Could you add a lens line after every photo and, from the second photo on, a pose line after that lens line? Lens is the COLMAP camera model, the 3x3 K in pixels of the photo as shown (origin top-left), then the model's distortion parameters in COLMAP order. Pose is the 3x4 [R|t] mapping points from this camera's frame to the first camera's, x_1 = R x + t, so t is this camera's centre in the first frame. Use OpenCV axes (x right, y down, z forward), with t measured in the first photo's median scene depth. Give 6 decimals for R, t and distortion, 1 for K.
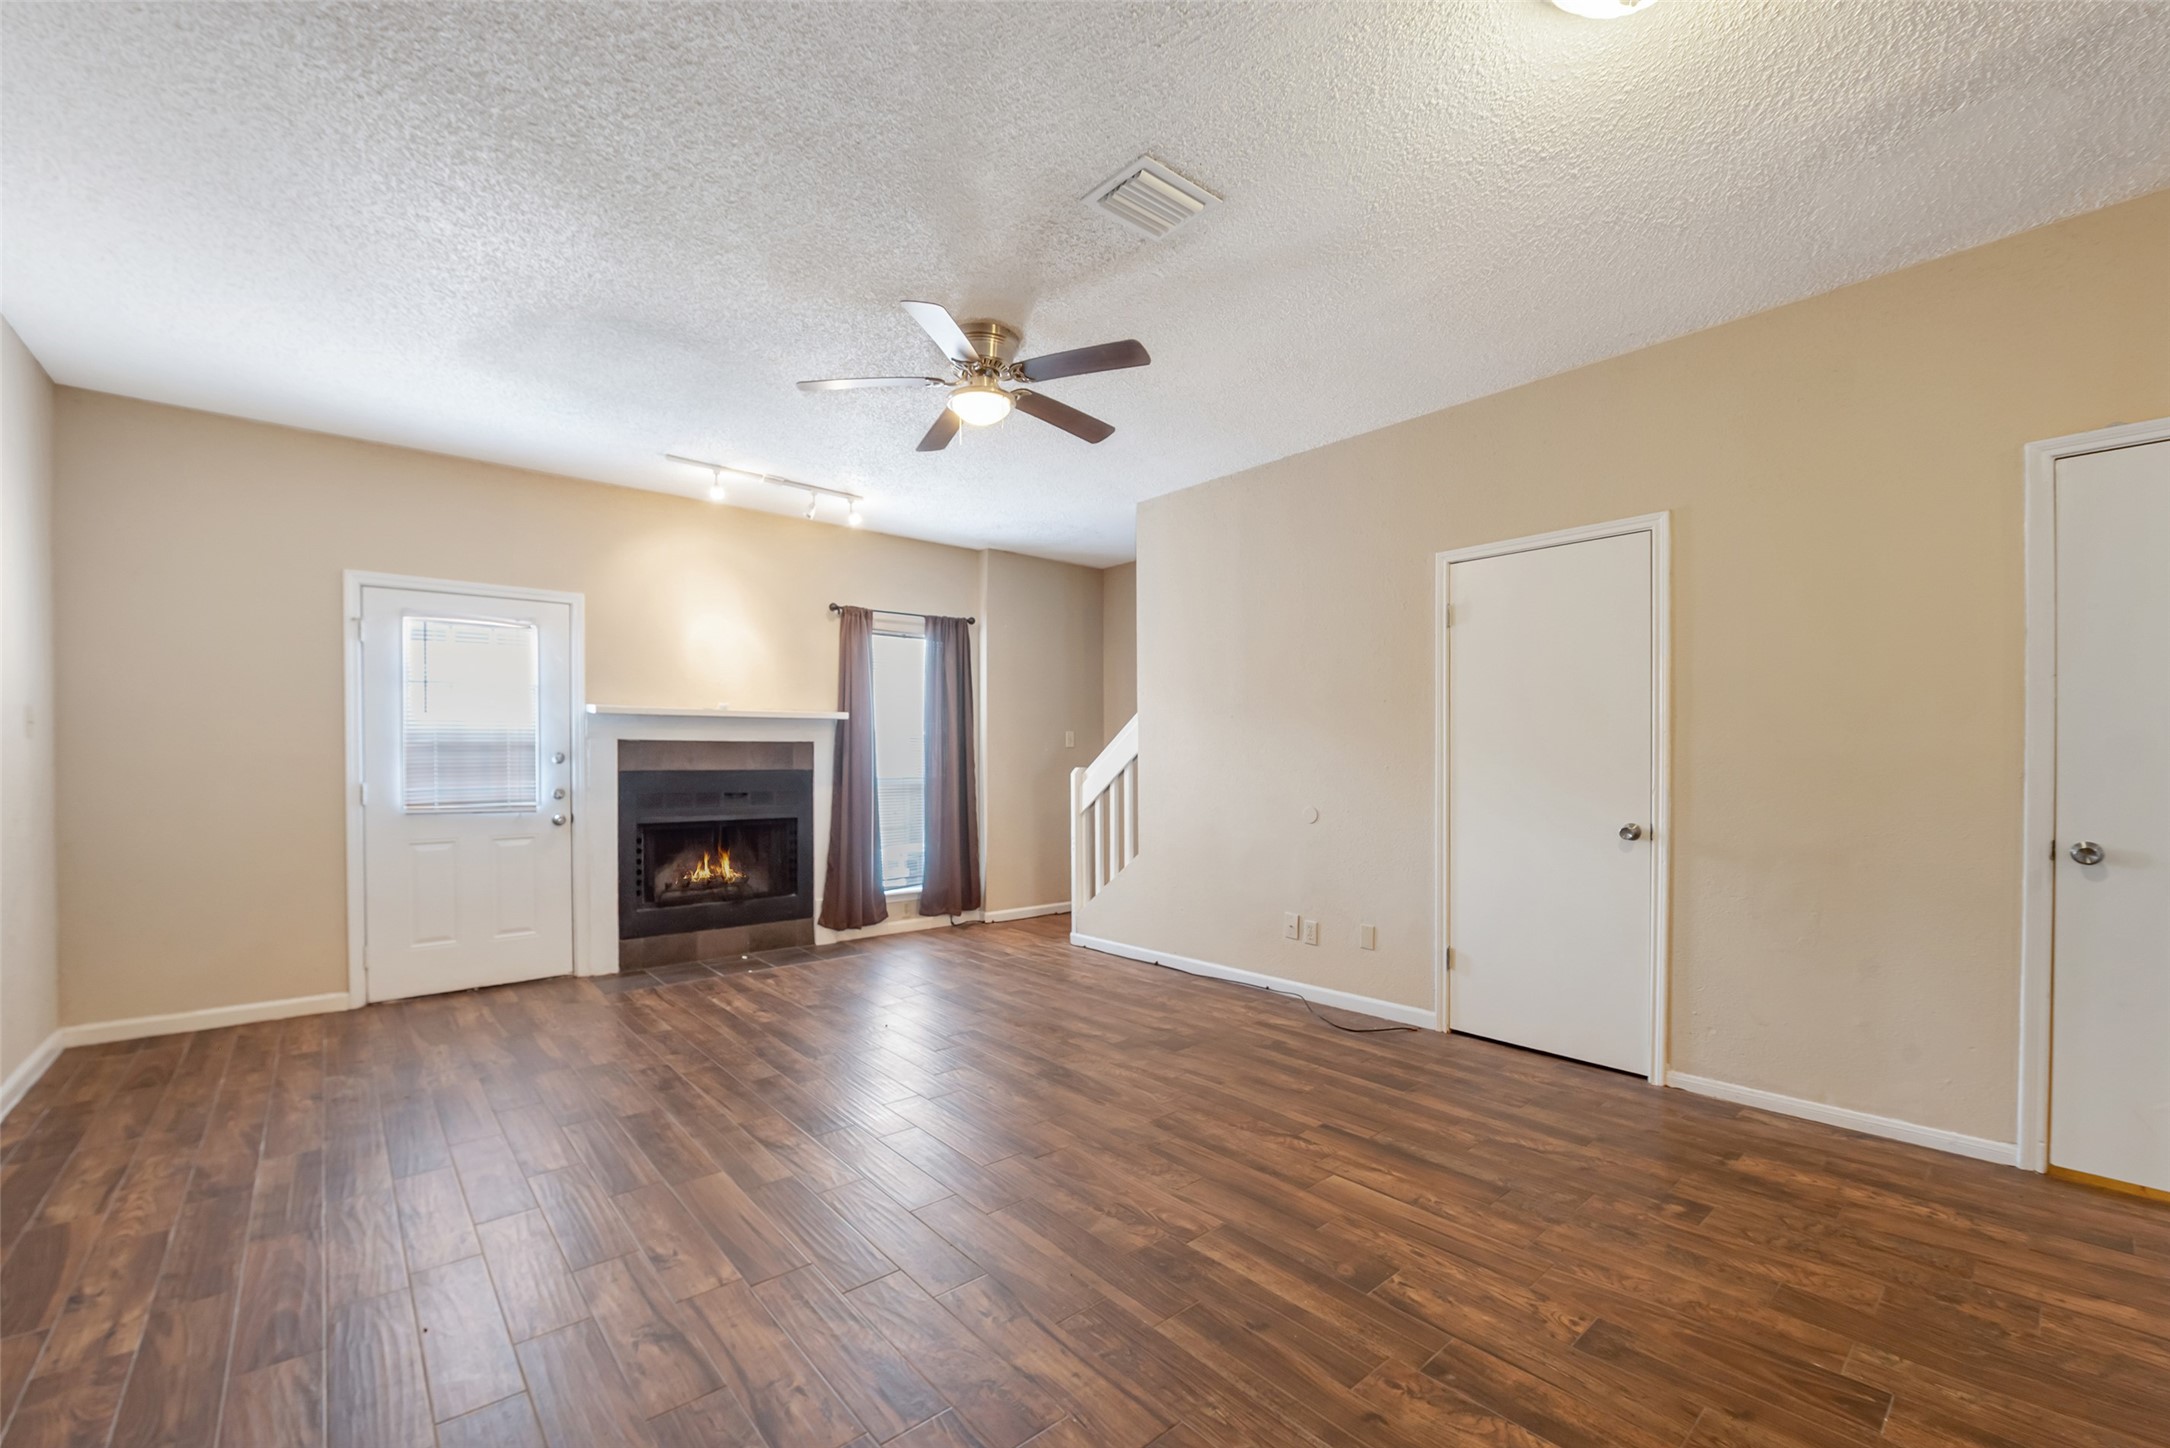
lens RADIAL K [[876.8, 0, 1042.3], [0, 876.8, 735.8], [0, 0, 1]] dist [-0.012236, -0.000897]
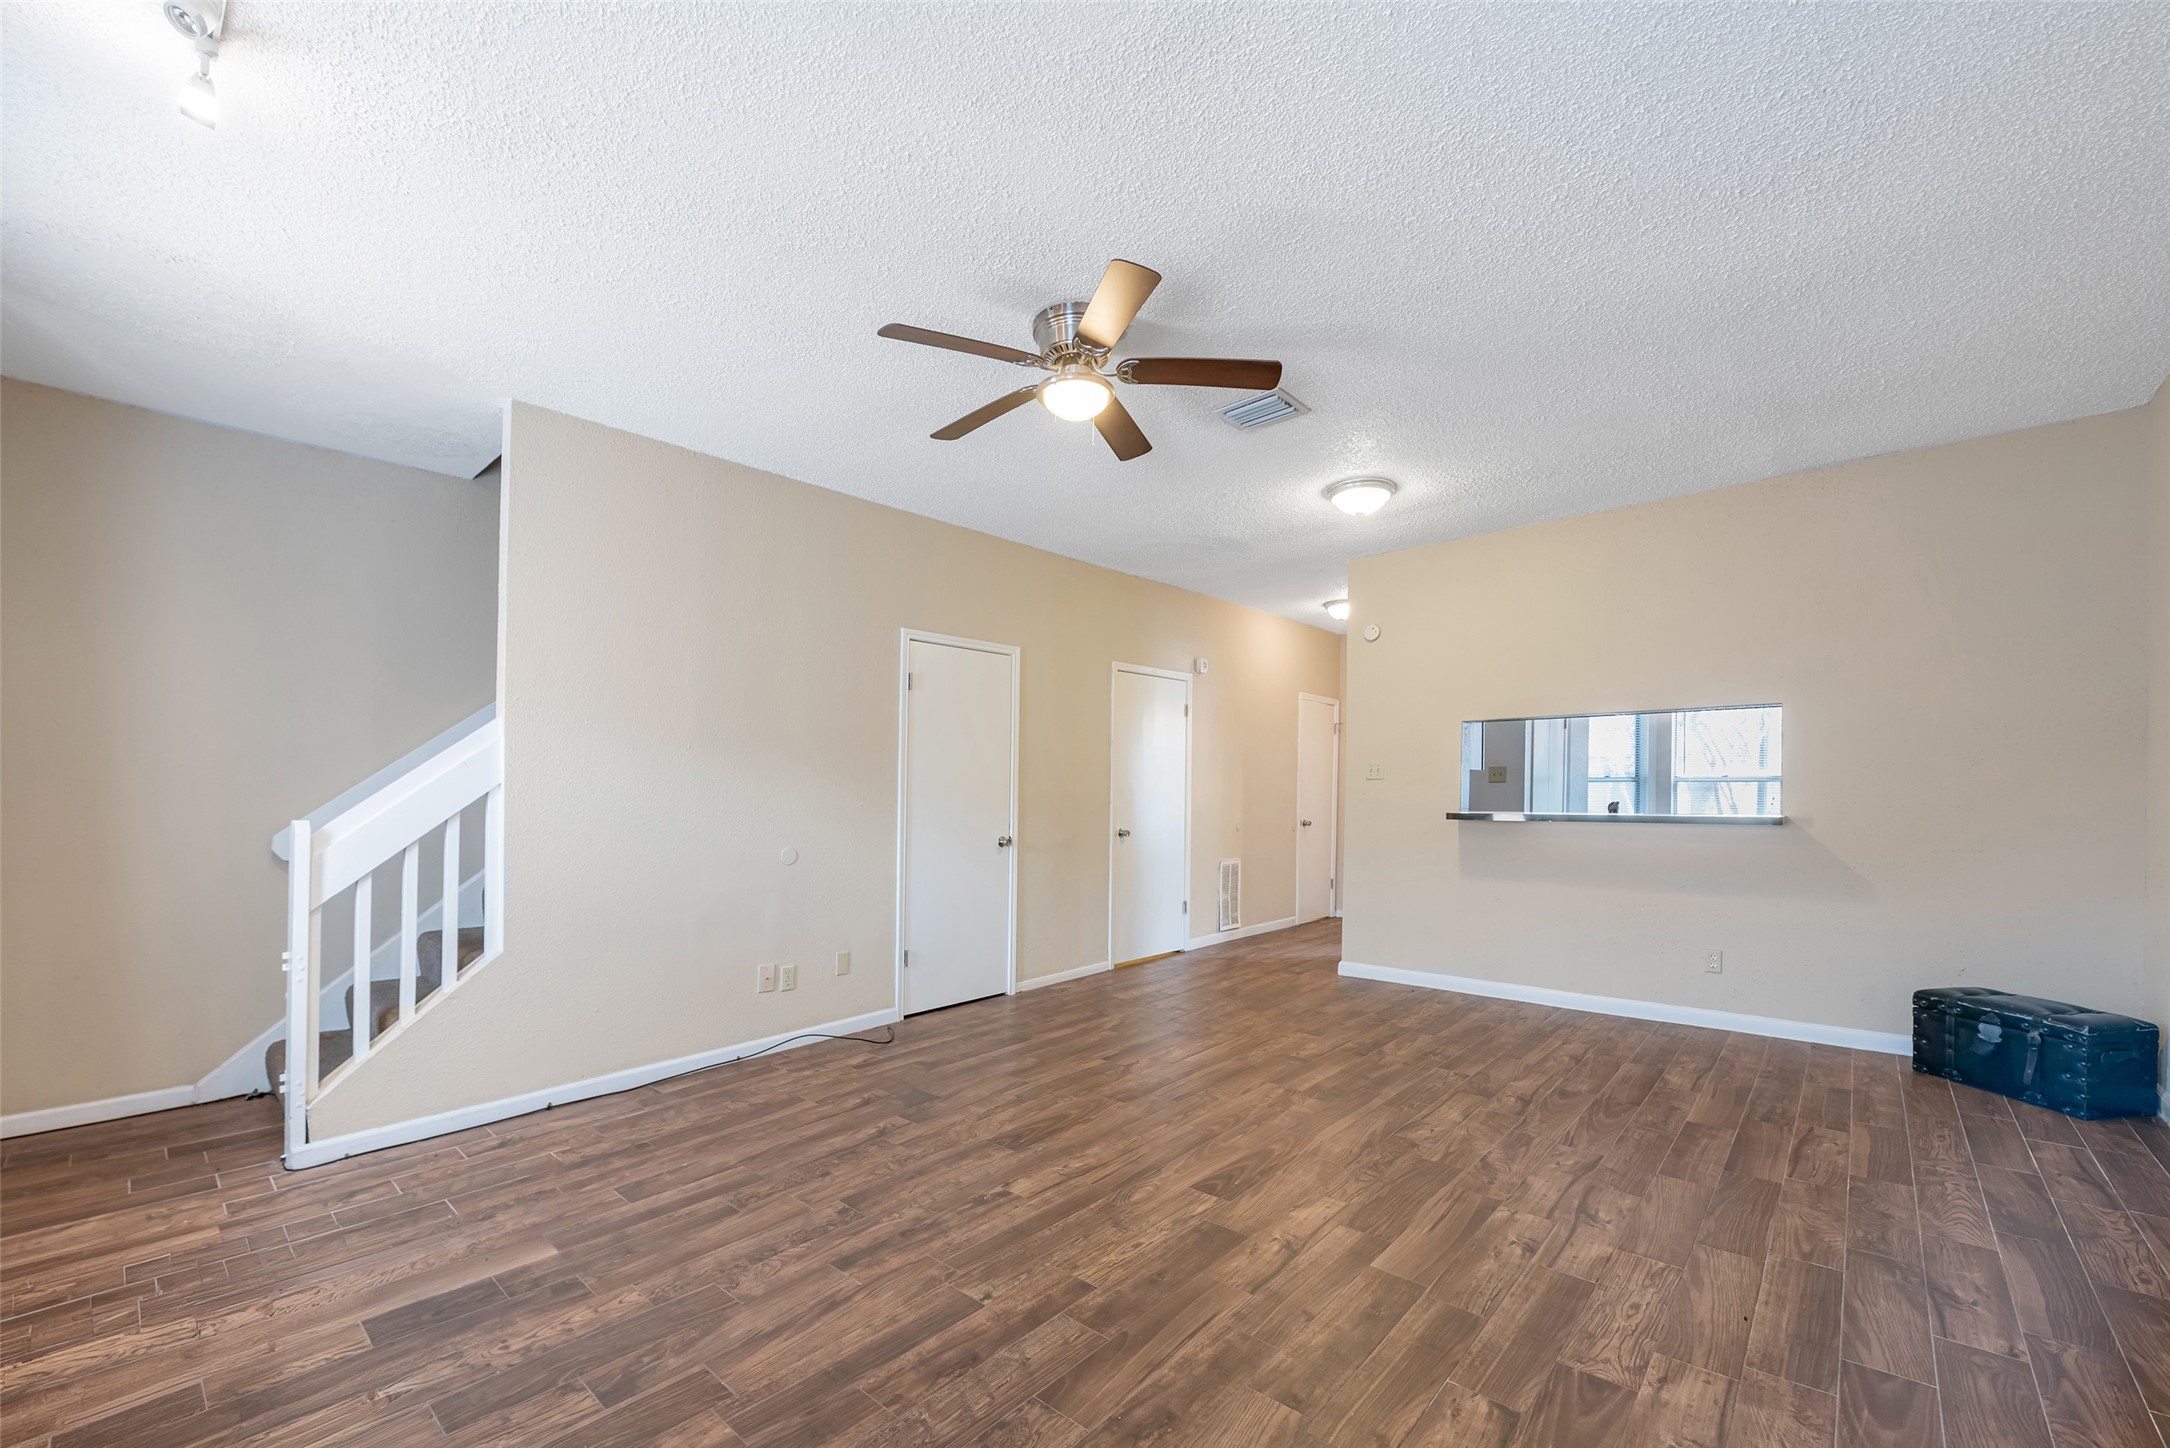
lens RADIAL K [[876.8, 0, 1070.2], [0, 876.8, 766.6], [0, 0, 1]] dist [-0.012236, -0.000897]
pose [[-0.140352, 0.030488, 0.989632, -0.639585], [-0.015476, 0.999336, -0.032981, 0.017250], [-0.989981, -0.019944, -0.139787, 0.758753]]
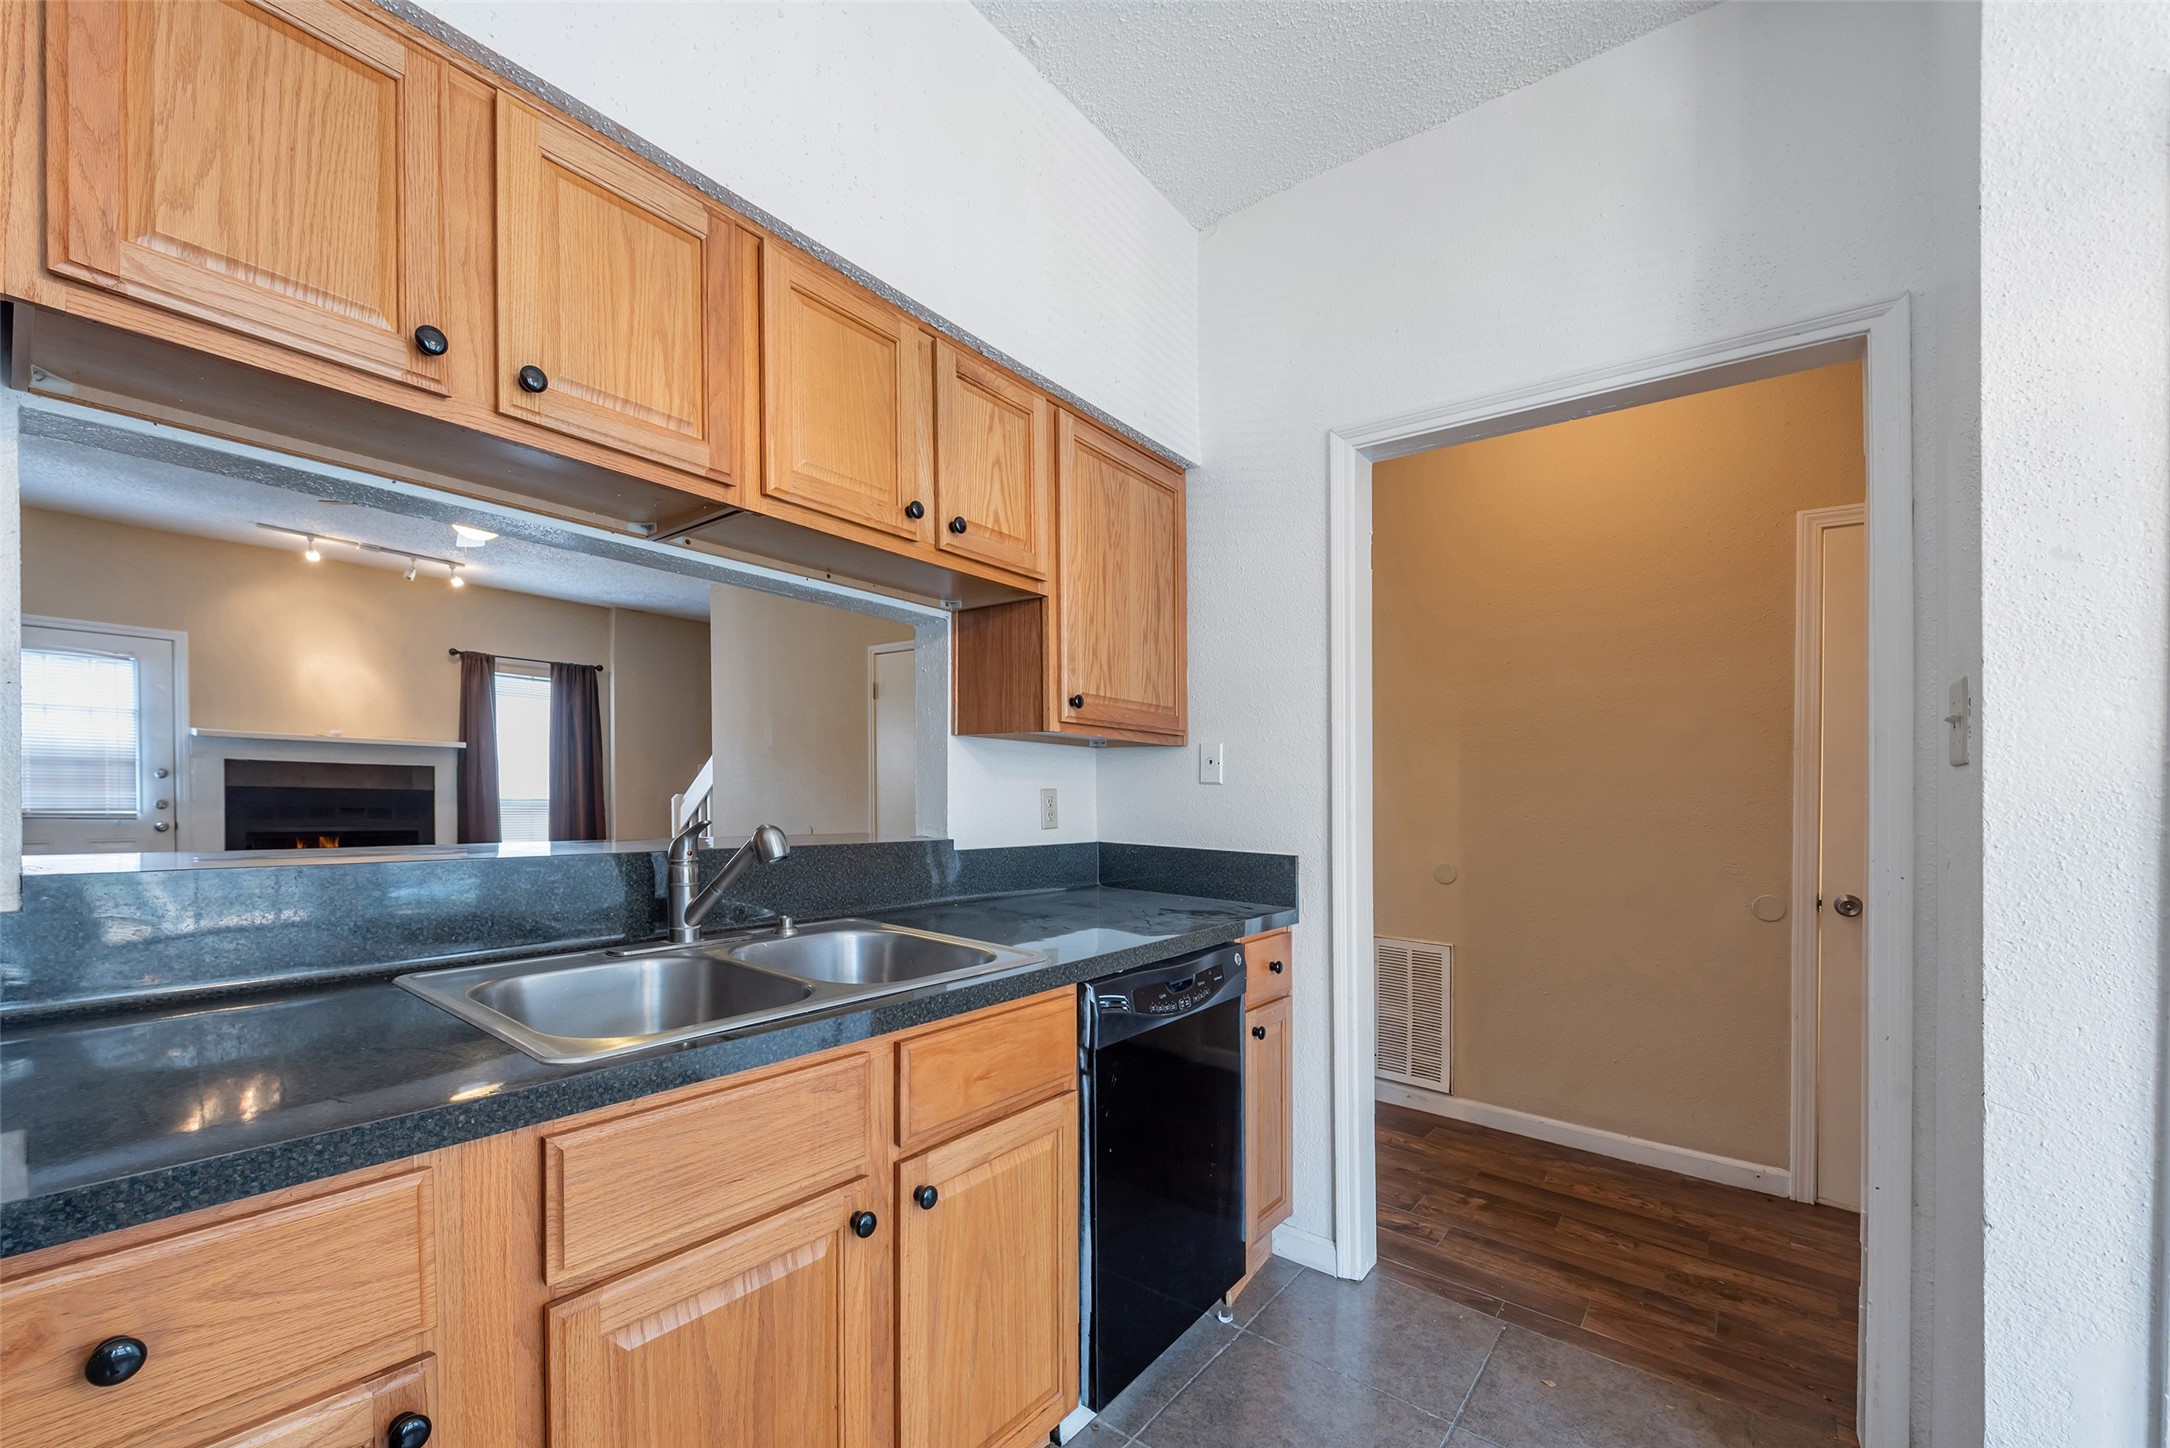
lens RADIAL K [[876.8, 0, 1042.4], [0, 876.8, 801.2], [0, 0, 1]] dist [-0.012236, -0.000897]
pose [[0.979542, 0.025015, 0.199681, 0.372549], [-0.031673, 0.999041, 0.030221, -0.009865], [-0.198733, -0.035927, 0.979395, -0.371632]]
